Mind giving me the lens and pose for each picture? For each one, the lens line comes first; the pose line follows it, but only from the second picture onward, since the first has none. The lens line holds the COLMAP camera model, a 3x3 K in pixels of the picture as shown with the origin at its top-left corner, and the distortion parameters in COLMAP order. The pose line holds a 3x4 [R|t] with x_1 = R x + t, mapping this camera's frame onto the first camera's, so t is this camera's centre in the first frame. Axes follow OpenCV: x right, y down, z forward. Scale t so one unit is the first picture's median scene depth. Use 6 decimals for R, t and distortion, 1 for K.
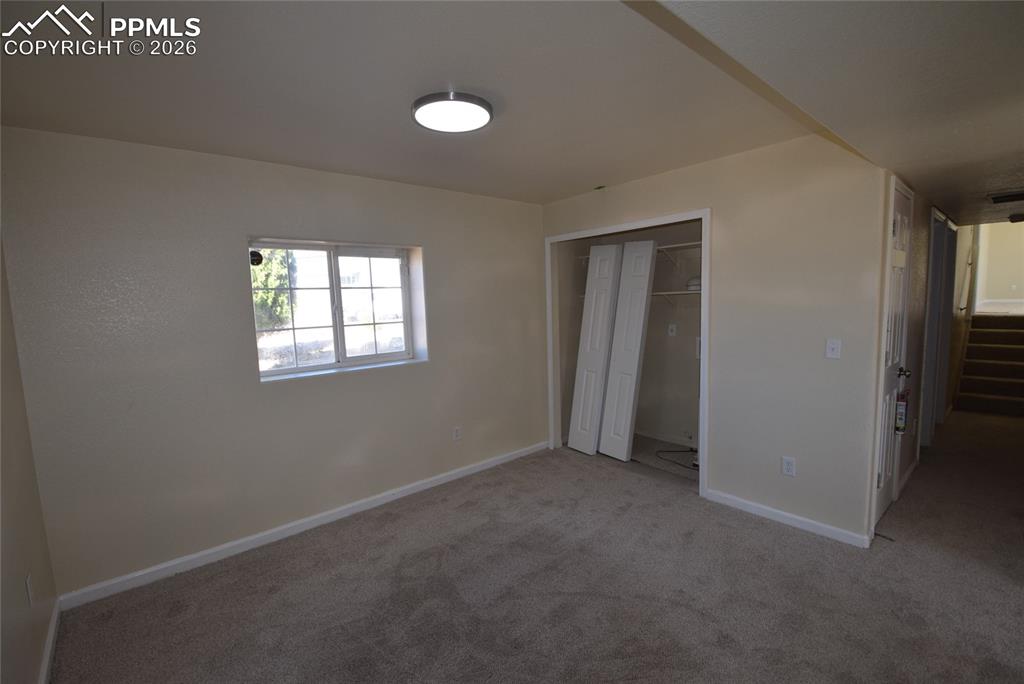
lens RADIAL K [[446.5, 0, 507.8], [0, 446.5, 347.8], [0, 0, 1]] dist [0.000302, -0.013441]
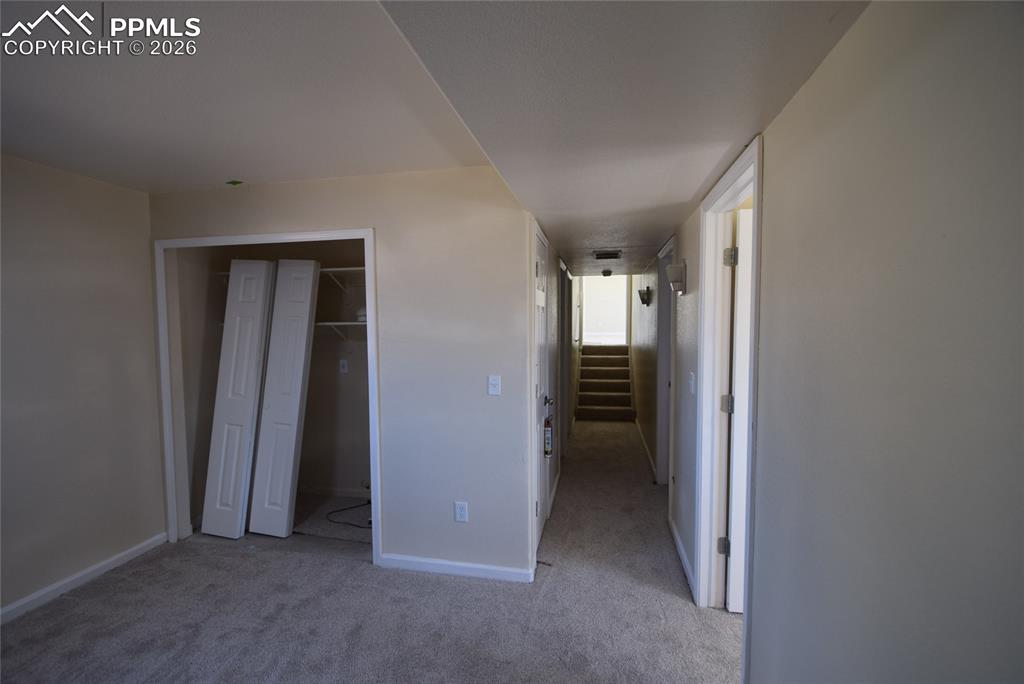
lens RADIAL K [[446.5, 0, 507.8], [0, 446.5, 347.8], [0, 0, 1]] dist [0.000302, -0.013441]
pose [[0.789028, -0.007472, 0.614311, 0.106045], [0.046125, 0.997824, -0.047107, -0.023461], [-0.612623, 0.065504, 0.787656, 0.141868]]
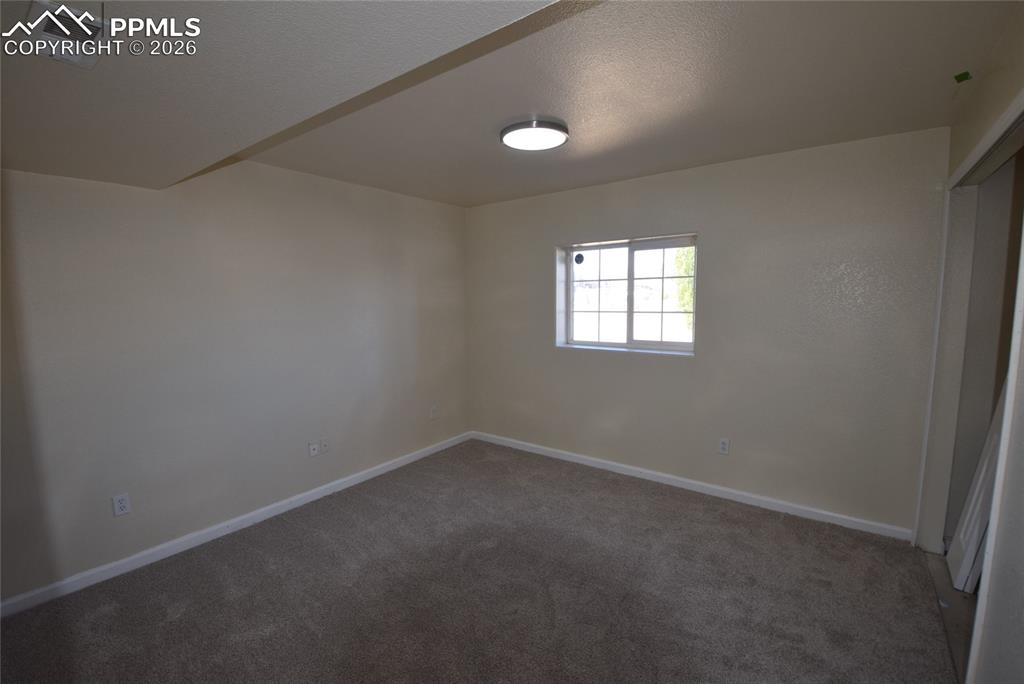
lens RADIAL K [[446.5, 0, 507.8], [0, 446.5, 347.8], [0, 0, 1]] dist [0.000302, -0.013441]
pose [[0.200791, 0.138707, -0.969765, 0.627312], [-0.099221, 0.987714, 0.120731, -0.059330], [0.974597, 0.071979, 0.212086, 0.411043]]
